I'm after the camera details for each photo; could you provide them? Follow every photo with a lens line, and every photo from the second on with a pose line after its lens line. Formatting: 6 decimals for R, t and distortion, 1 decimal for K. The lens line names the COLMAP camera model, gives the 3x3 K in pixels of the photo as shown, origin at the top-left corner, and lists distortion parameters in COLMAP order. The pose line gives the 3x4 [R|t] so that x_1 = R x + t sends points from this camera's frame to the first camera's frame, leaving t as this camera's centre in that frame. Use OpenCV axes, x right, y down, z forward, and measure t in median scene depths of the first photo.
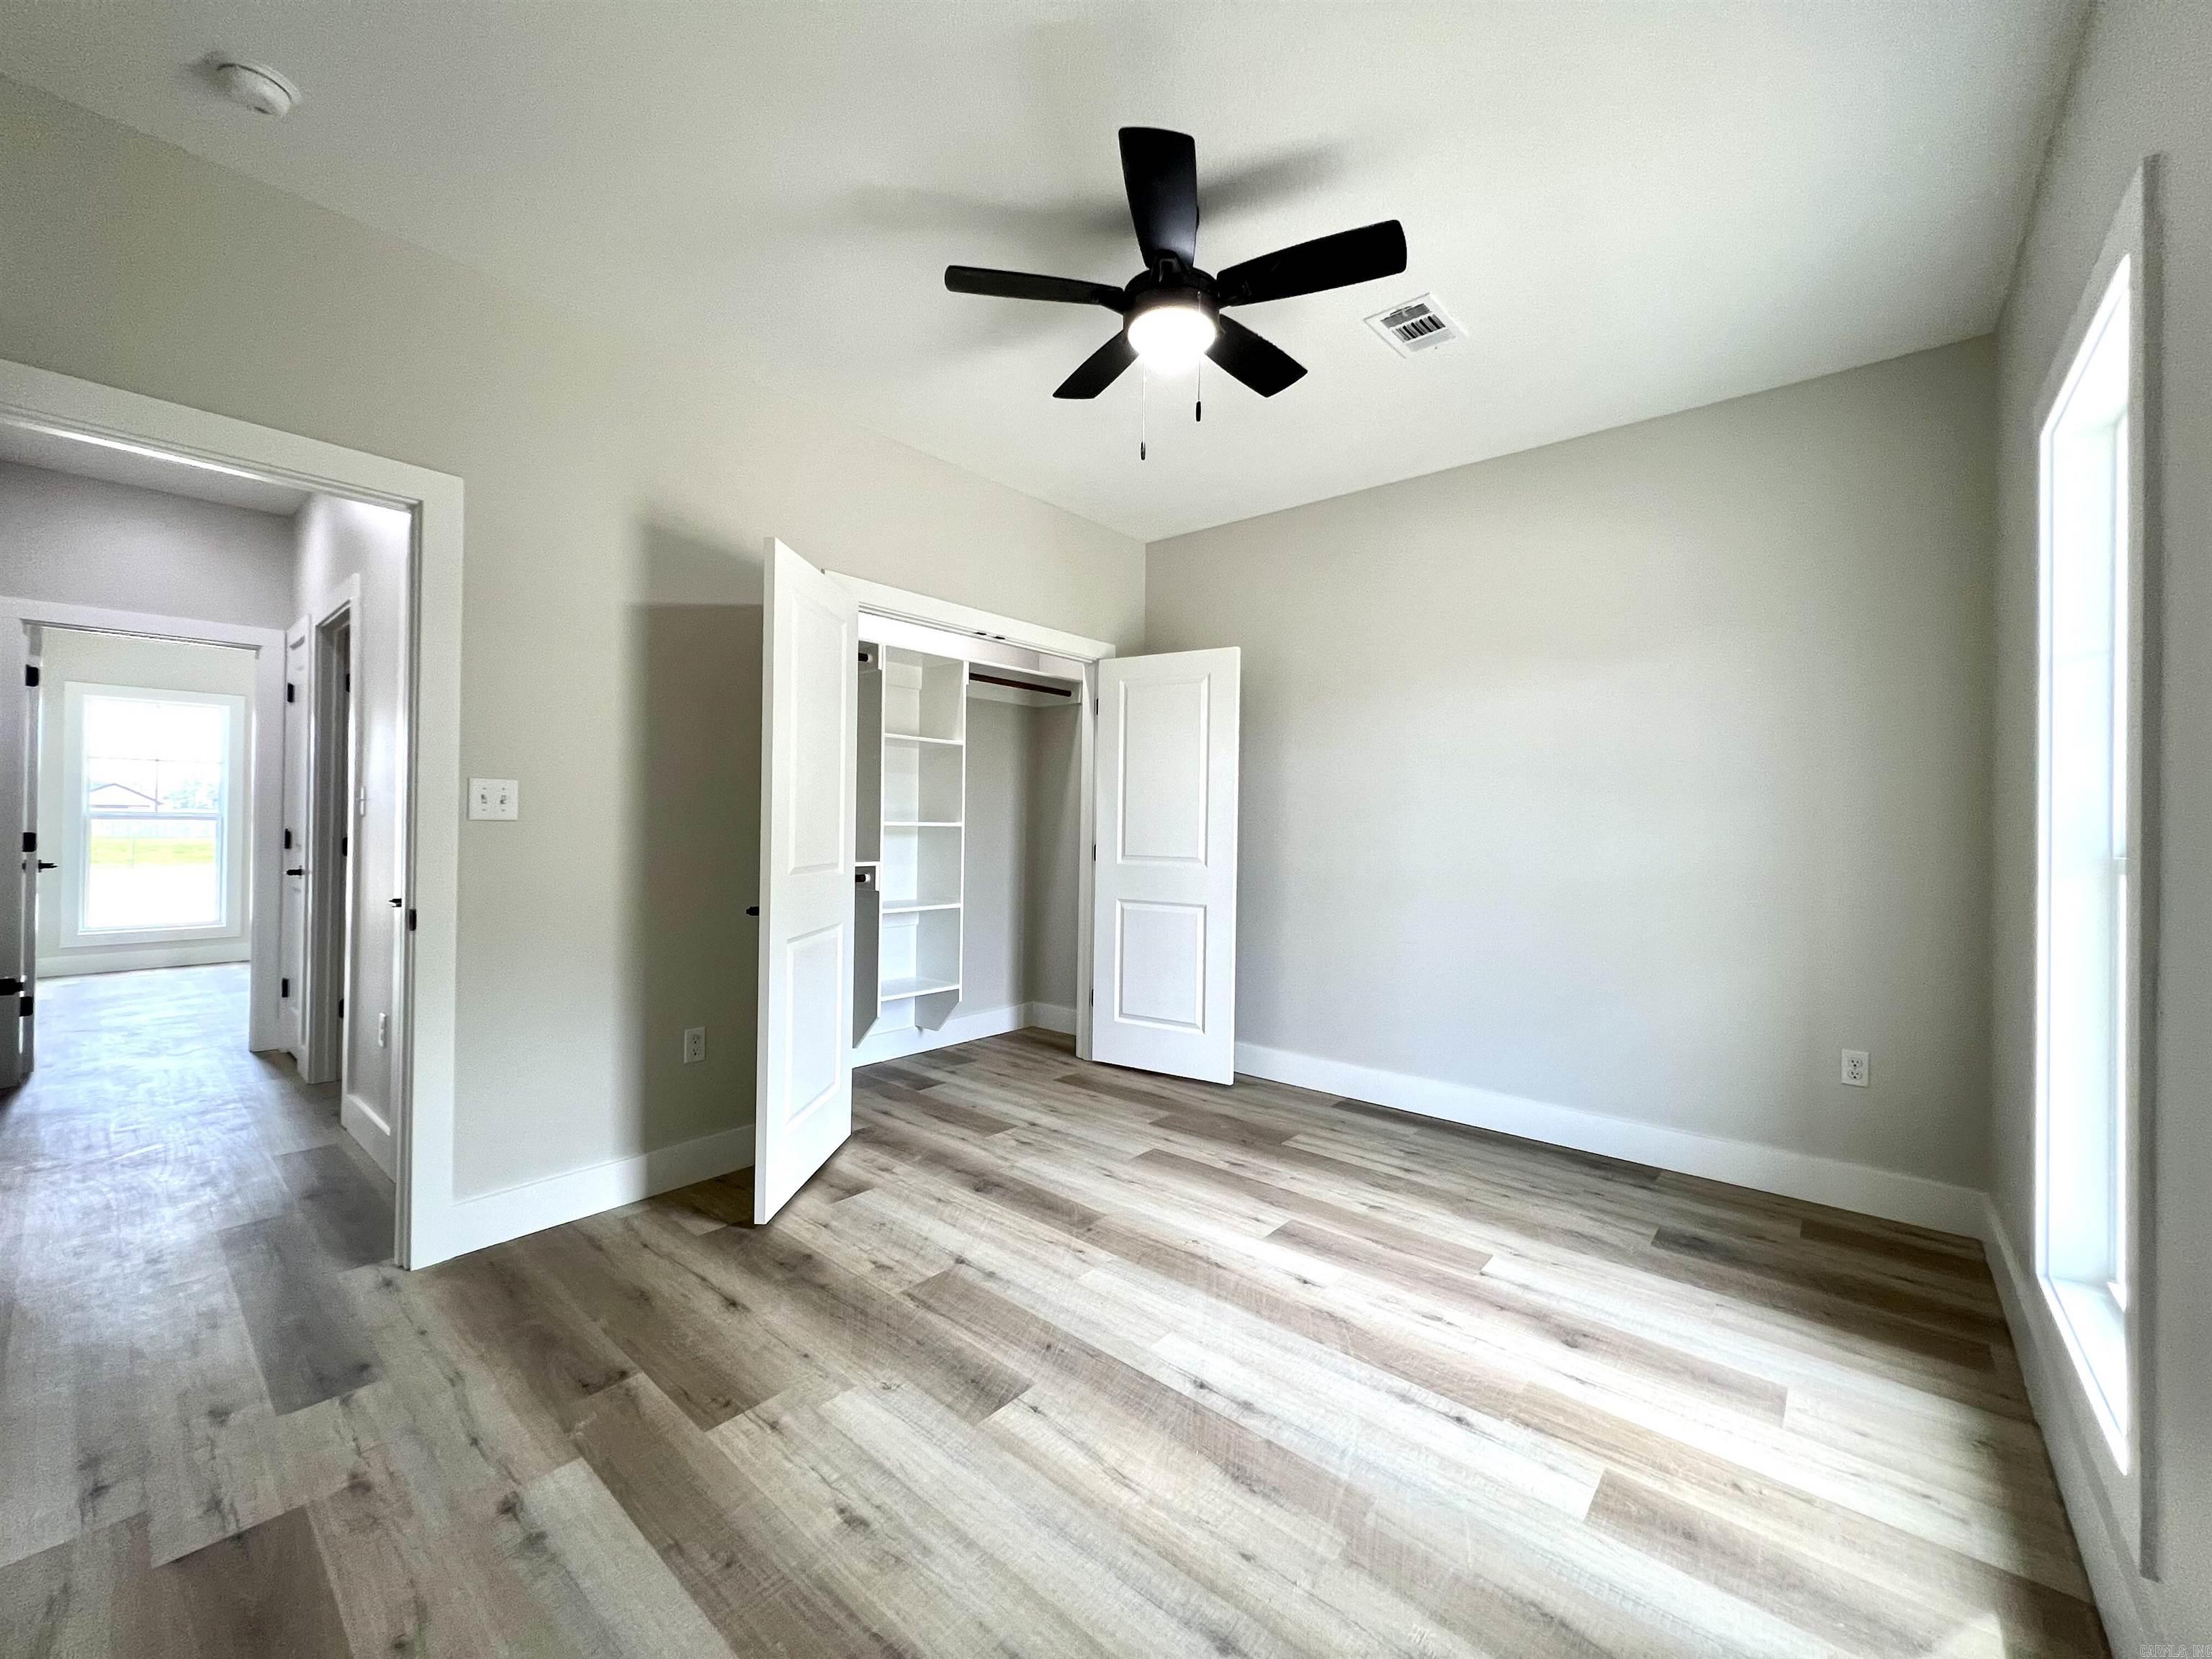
lens RADIAL K [[880.4, 0, 1100.2], [0, 880.4, 821.4], [0, 0, 1]] dist [0.000358, 0.000254]
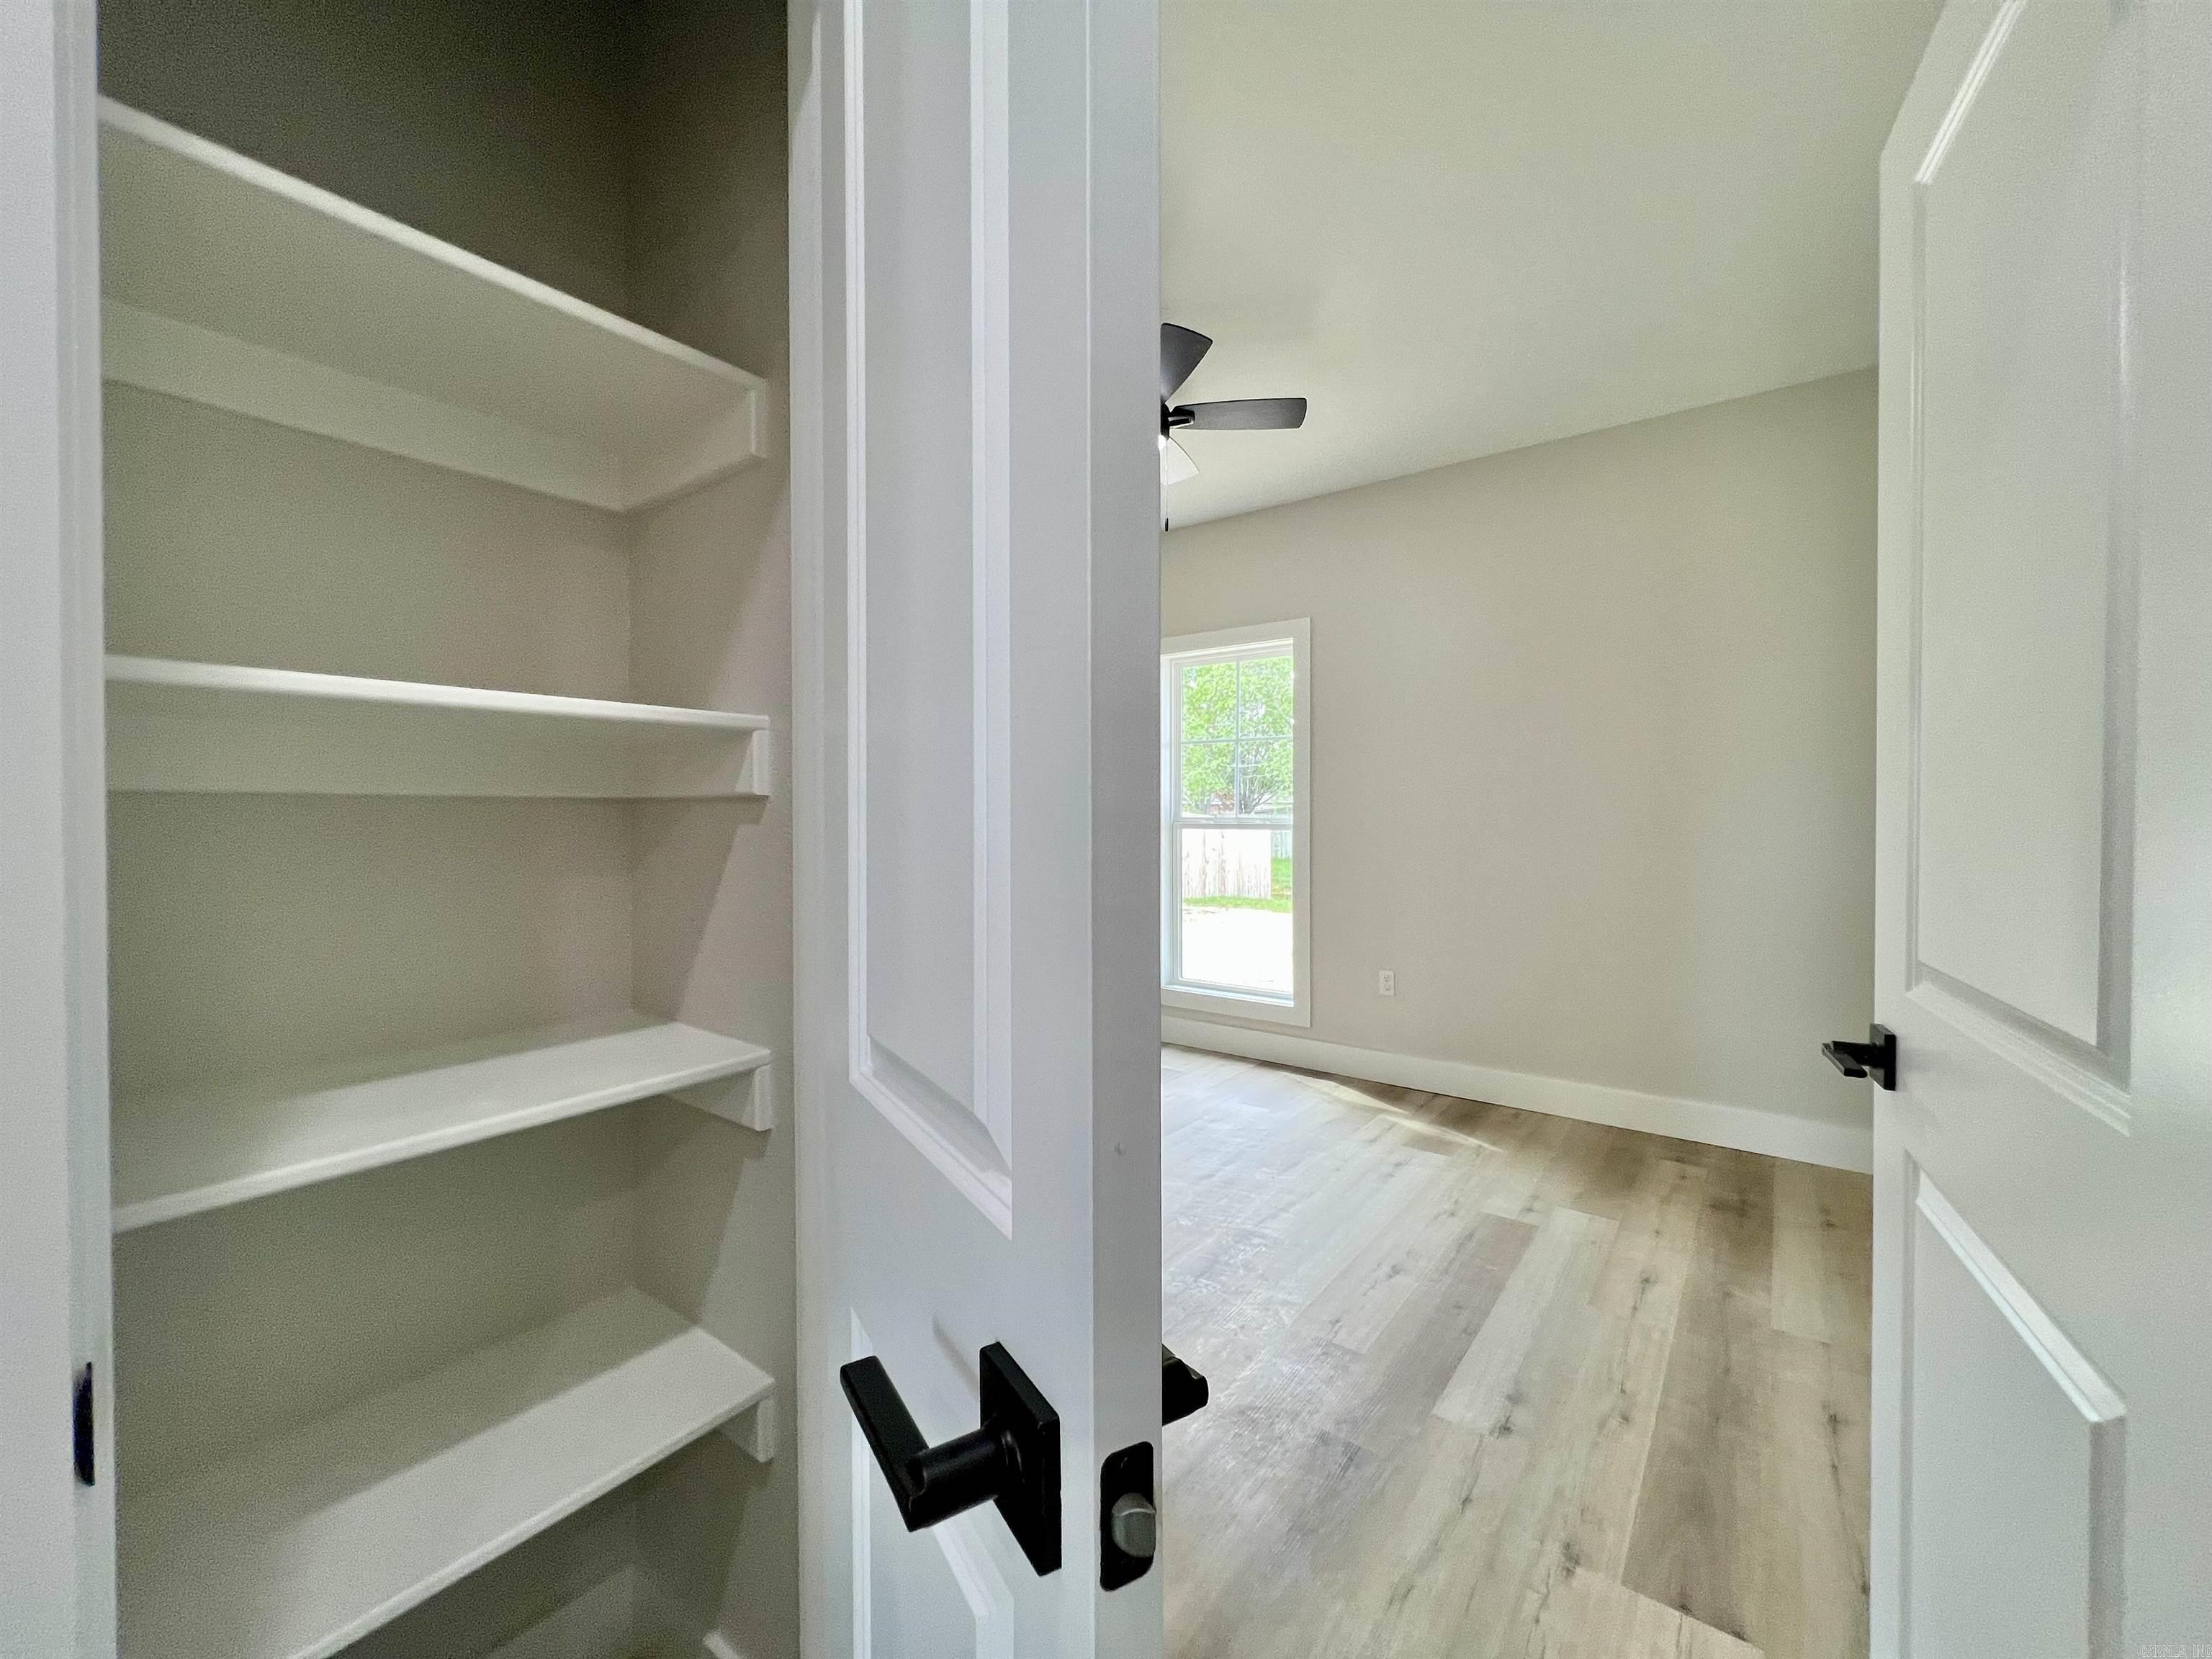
lens RADIAL K [[880.4, 0, 1100.2], [0, 880.4, 821.4], [0, 0, 1]] dist [0.000358, 0.000254]
pose [[-0.053252, -0.022695, 0.998323, -1.027571], [-0.005731, 0.999732, 0.022422, -0.015967], [-0.998565, -0.004527, -0.053367, 0.925499]]
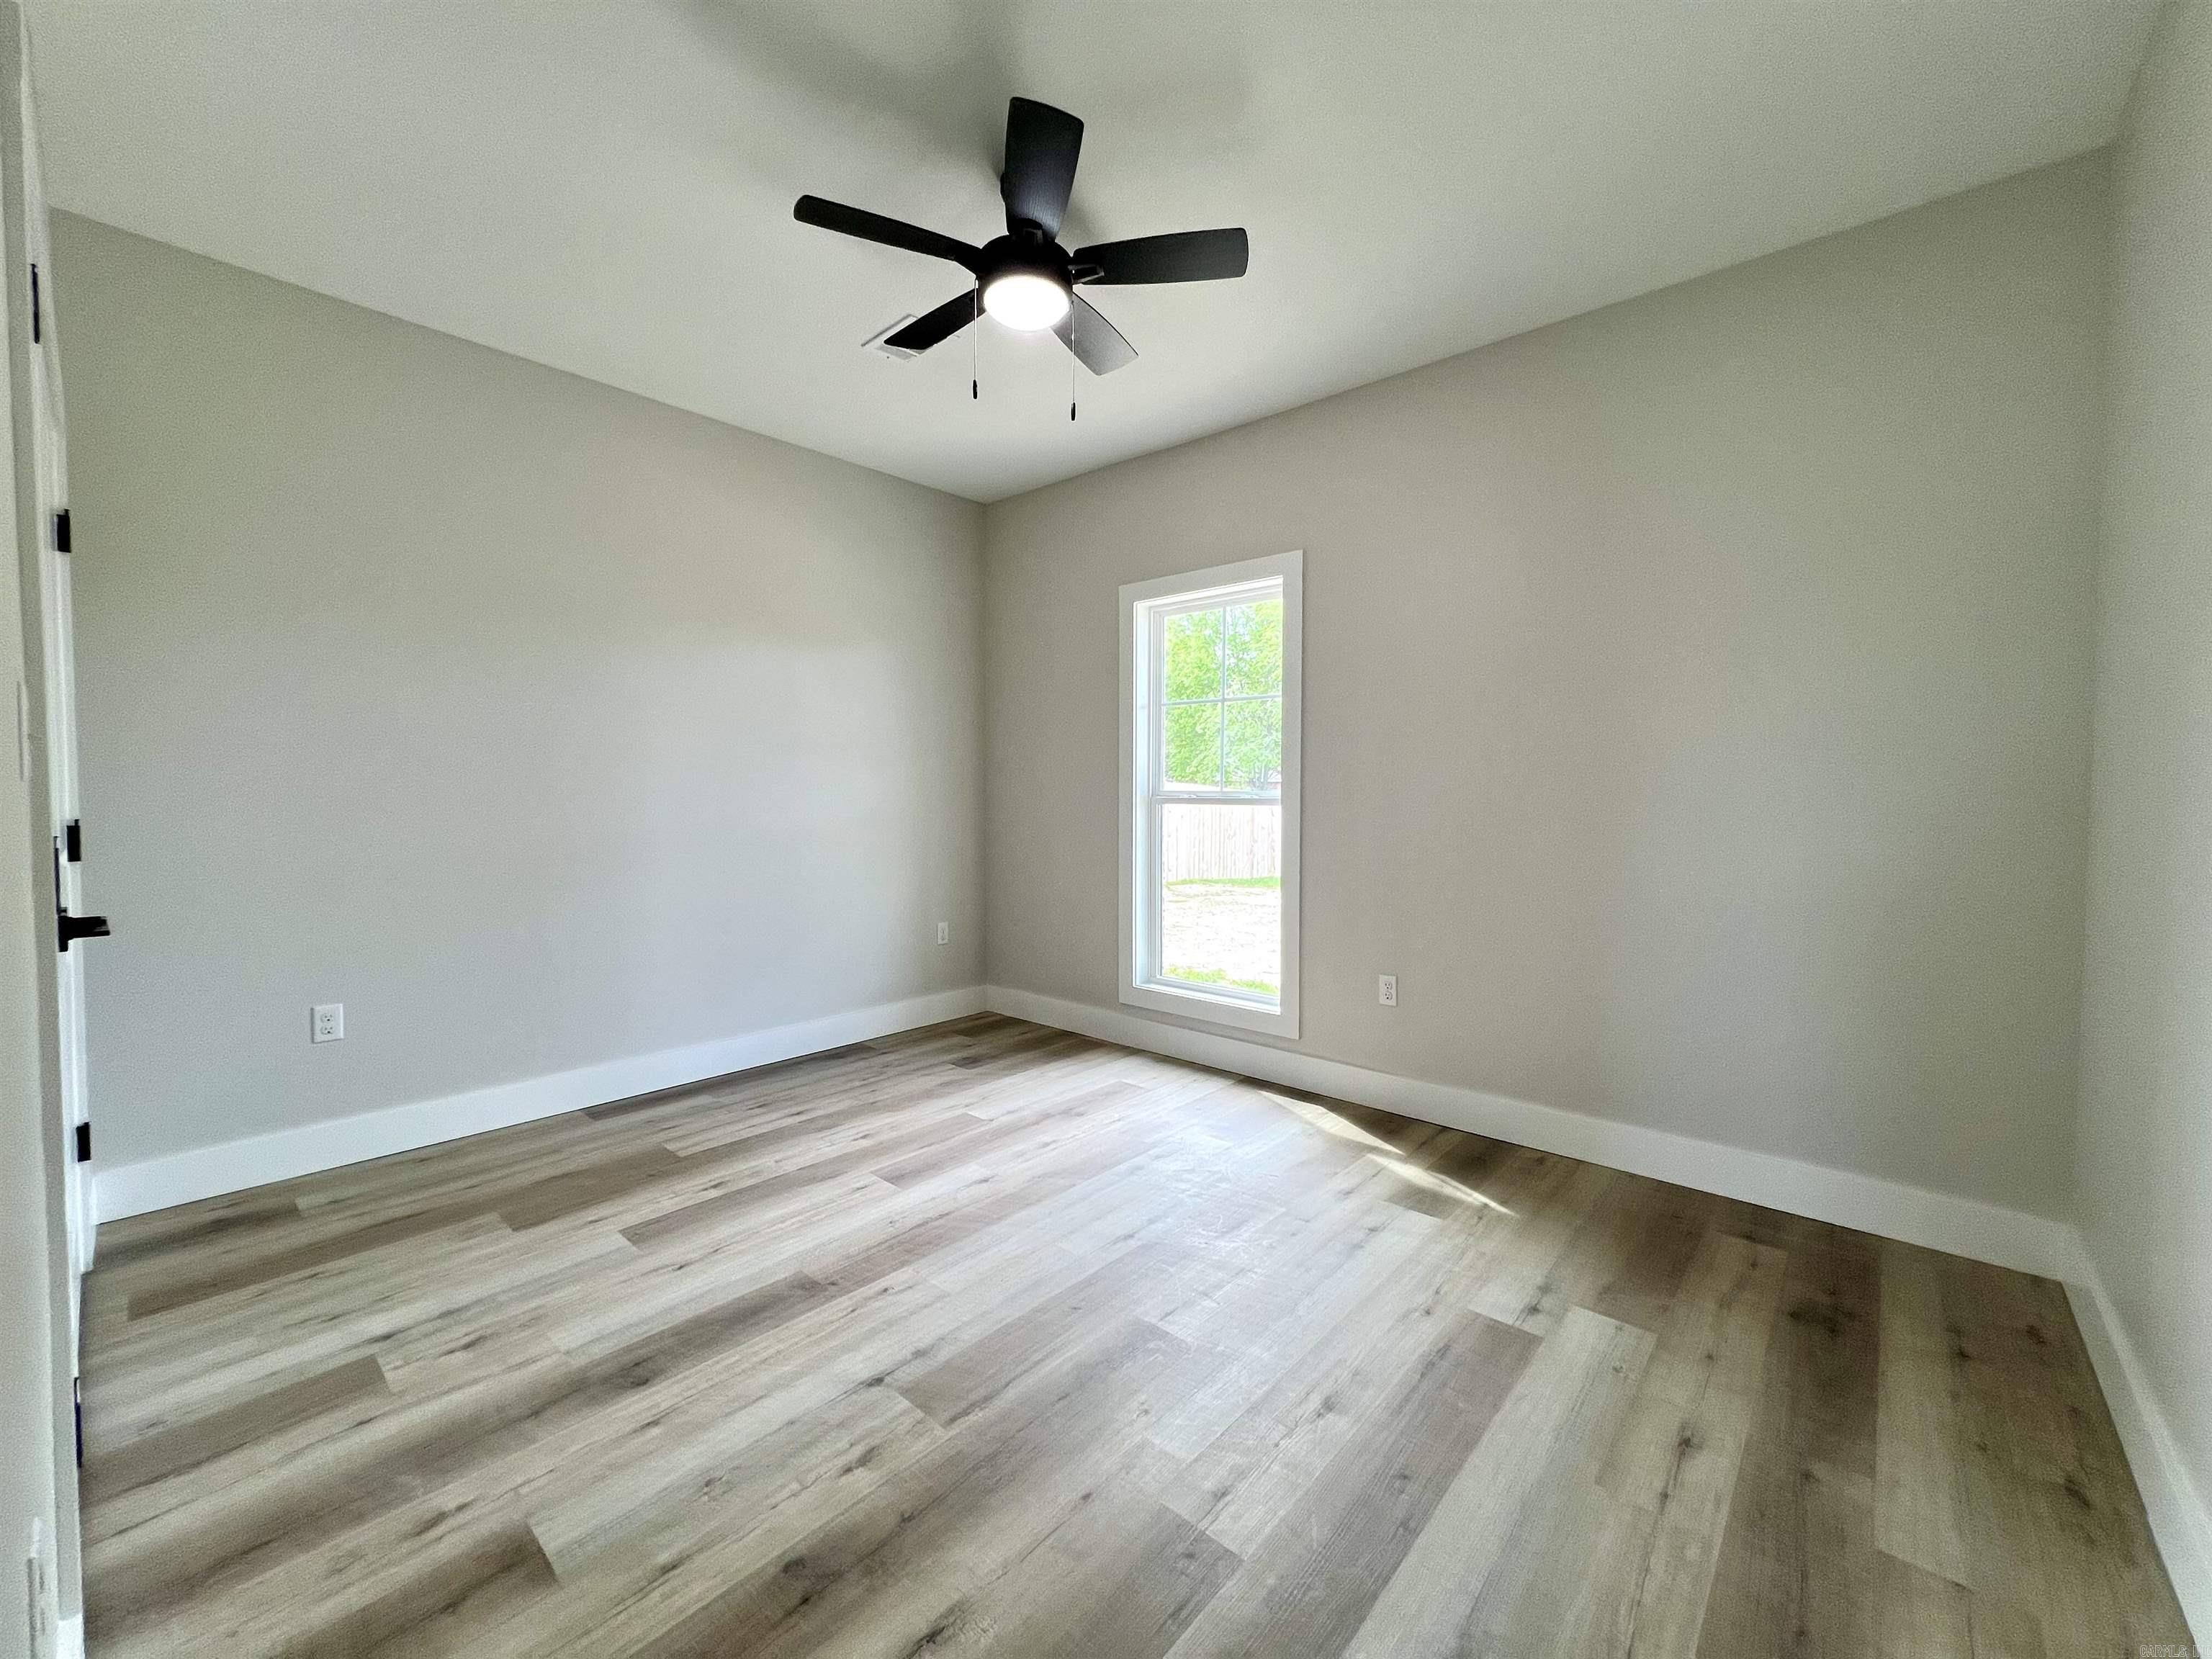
lens RADIAL K [[880.4, 0, 1100.2], [0, 880.4, 821.4], [0, 0, 1]] dist [0.000358, 0.000254]
pose [[0.021416, -0.047647, 0.998635, -0.796644], [-0.007233, 0.998830, 0.047812, -0.004400], [-0.999744, -0.008247, 0.021047, 0.735612]]
